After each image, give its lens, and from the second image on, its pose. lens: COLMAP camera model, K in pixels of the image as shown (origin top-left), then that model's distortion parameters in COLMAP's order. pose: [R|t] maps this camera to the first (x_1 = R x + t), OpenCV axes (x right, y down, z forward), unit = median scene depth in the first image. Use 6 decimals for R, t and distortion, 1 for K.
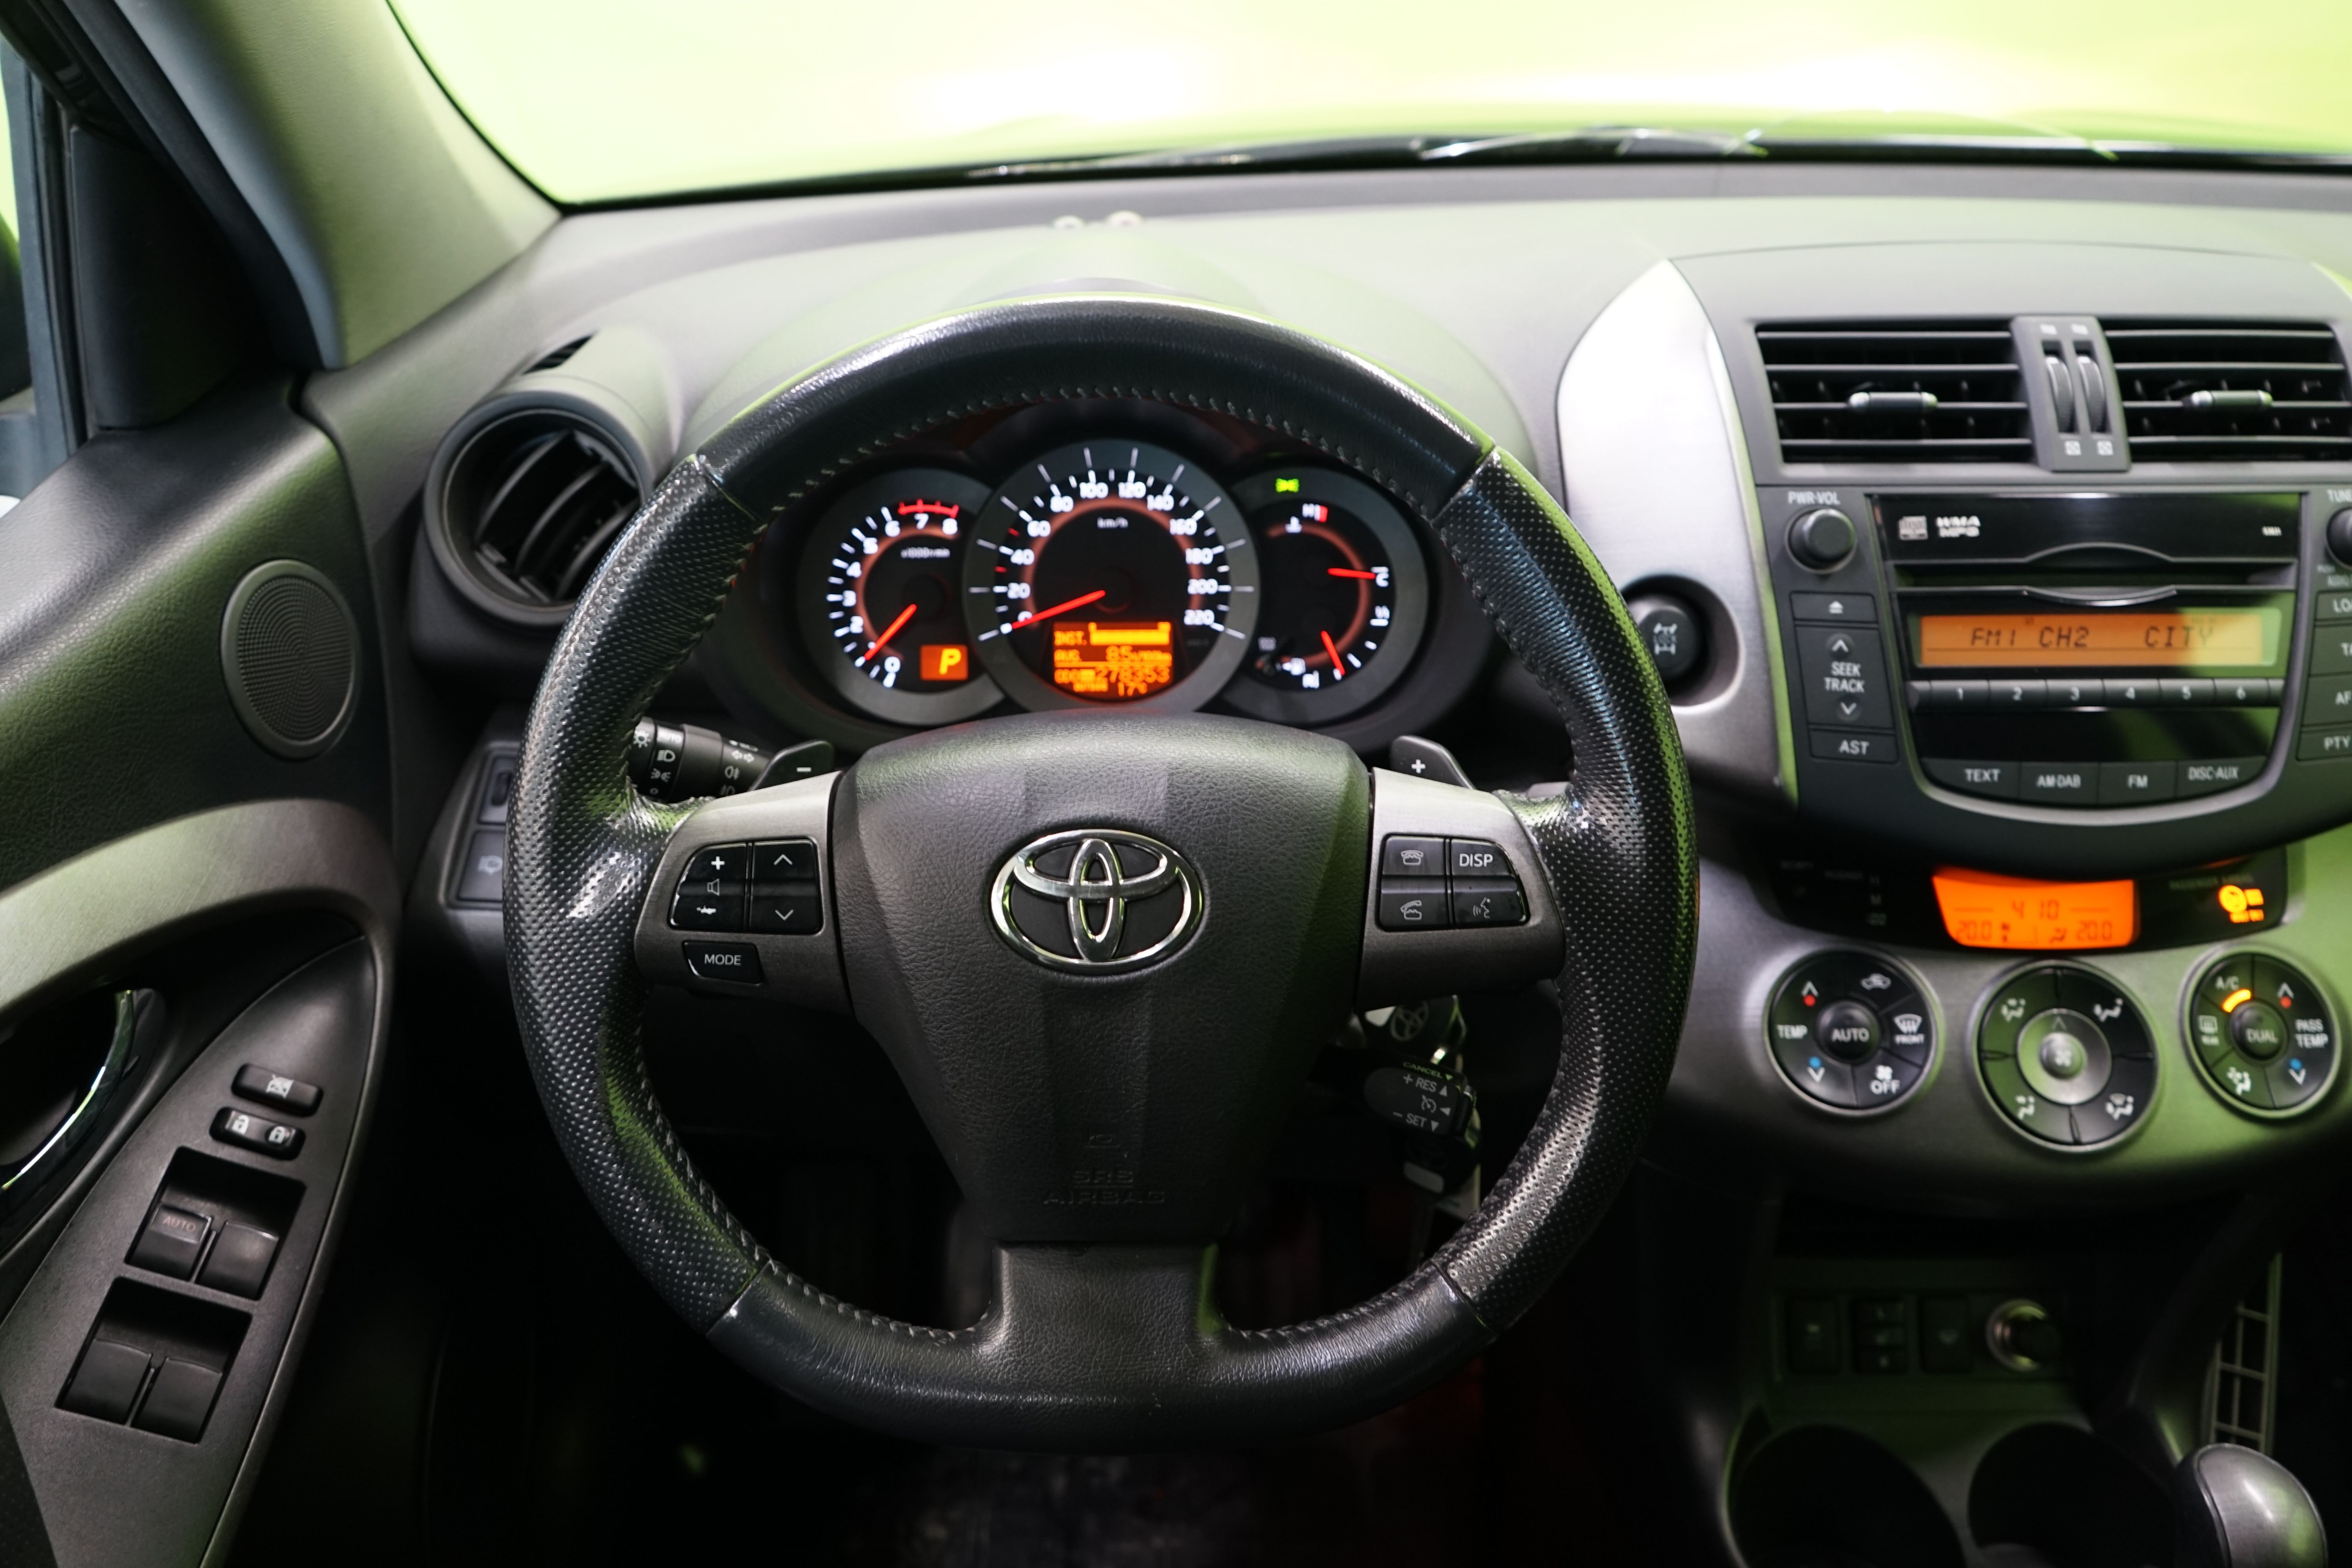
lens RADIAL K [[1936.8, 0, 1180.1], [0, 1936.8, 767.7], [0, 0, 1]] dist [-0.015294, 0.032865]
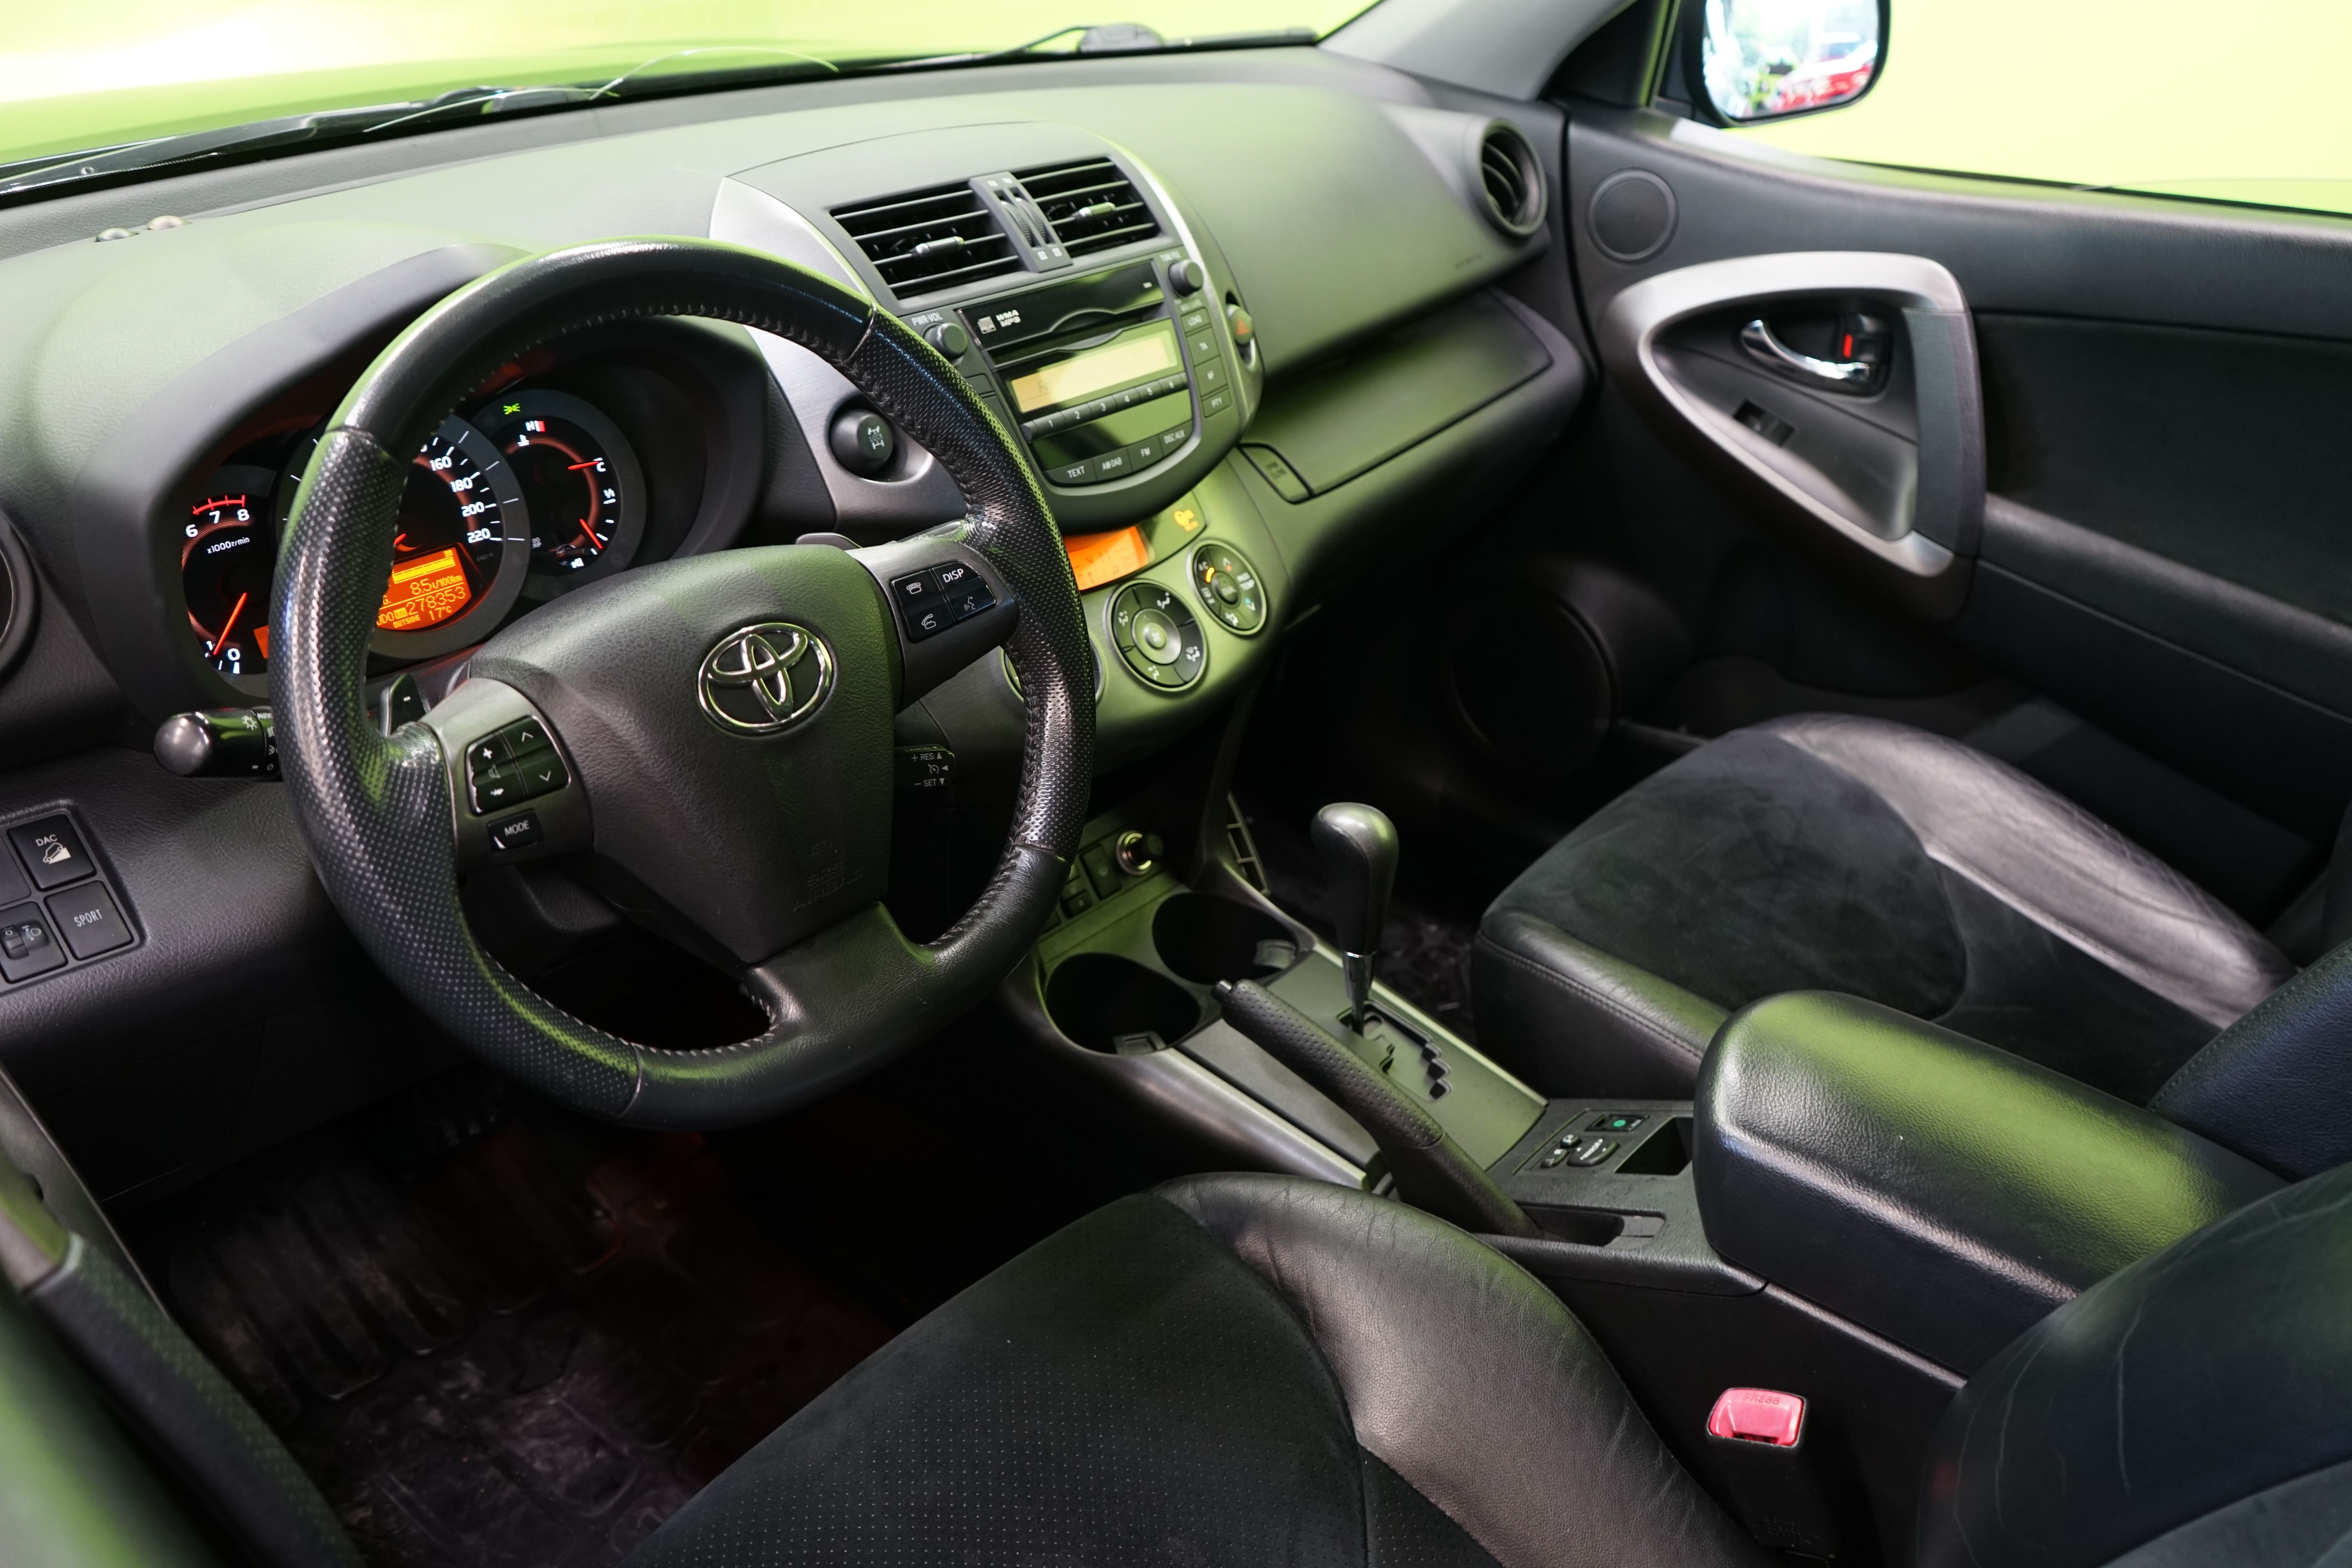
lens RADIAL K [[1945.0, 0, 1222.6], [0, 1945.0, 777.9], [0, 0, 1]] dist [-0.013809, 0.008369]
pose [[0.643571, -0.348169, 0.681612, -0.621357], [0.321395, 0.931160, 0.172180, 0.001434], [-0.694637, 0.108256, 0.711168, -0.148031]]
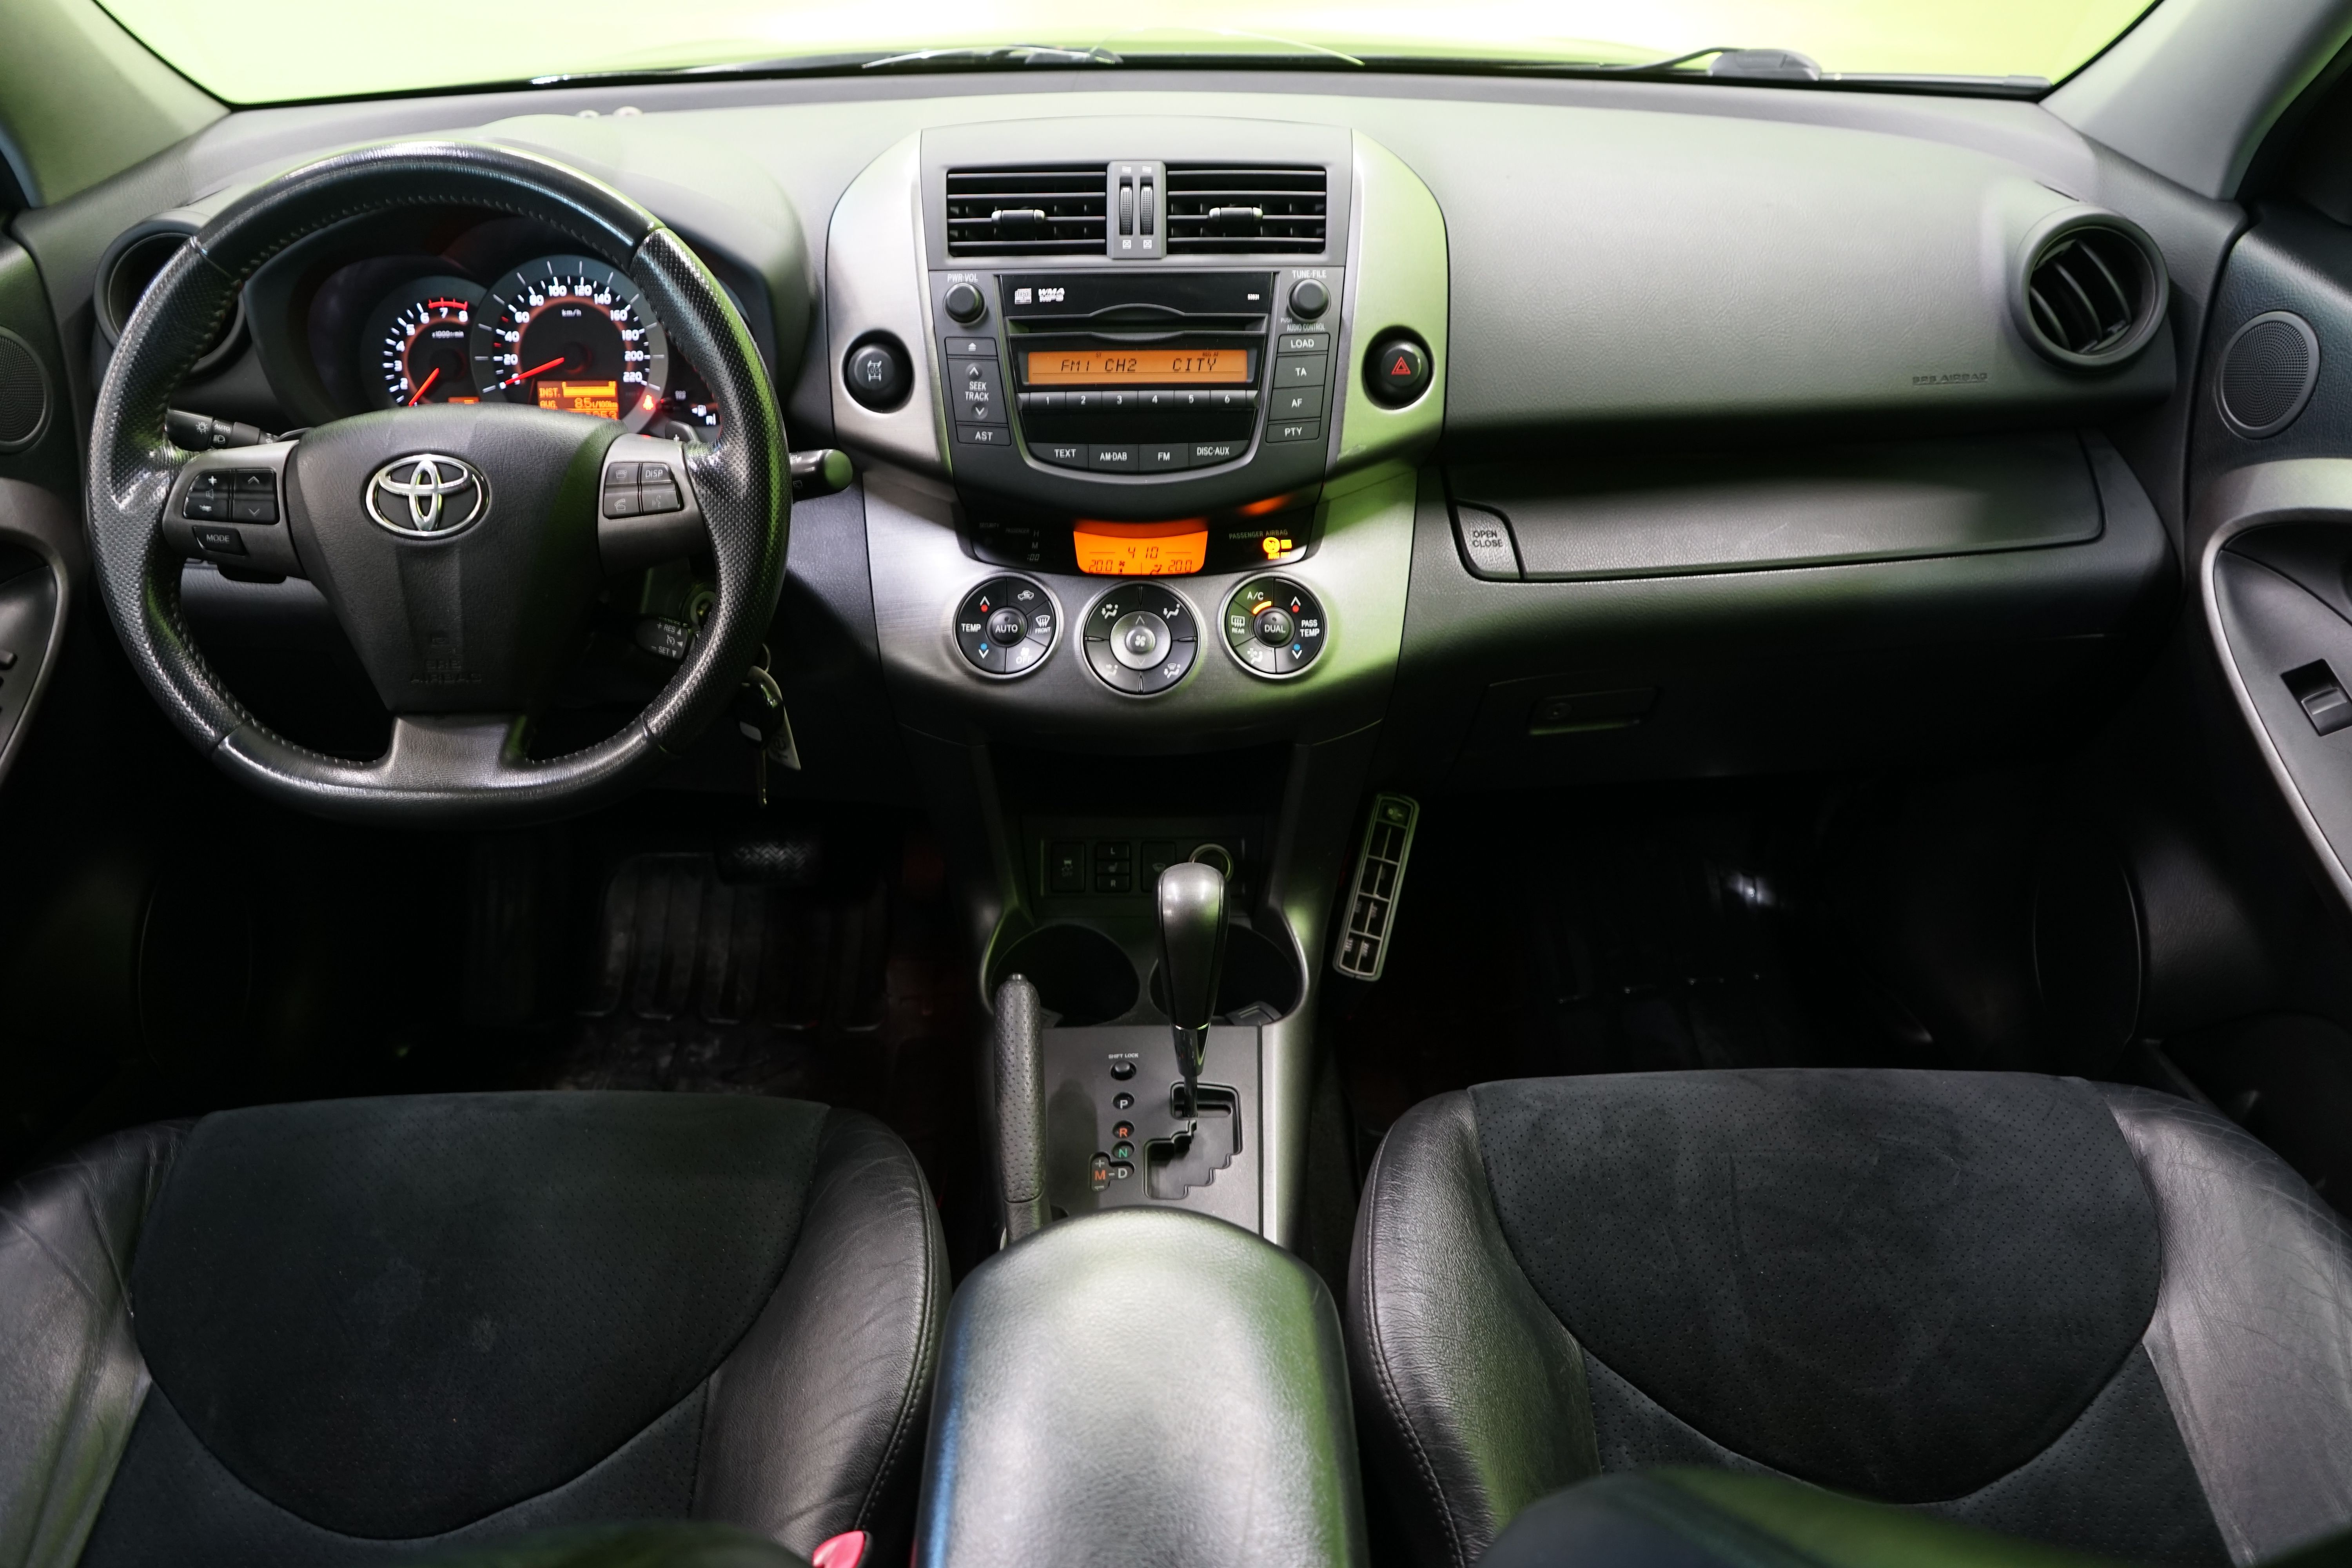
lens RADIAL K [[1936.8, 0, 1178.7], [0, 1936.8, 763.8], [0, 0, 1]] dist [-0.015294, 0.032865]
pose [[0.999961, -0.005359, -0.007090, 0.494427], [0.005556, 0.999591, 0.028062, 0.203410], [0.006936, -0.028100, 0.999581, -0.555726]]
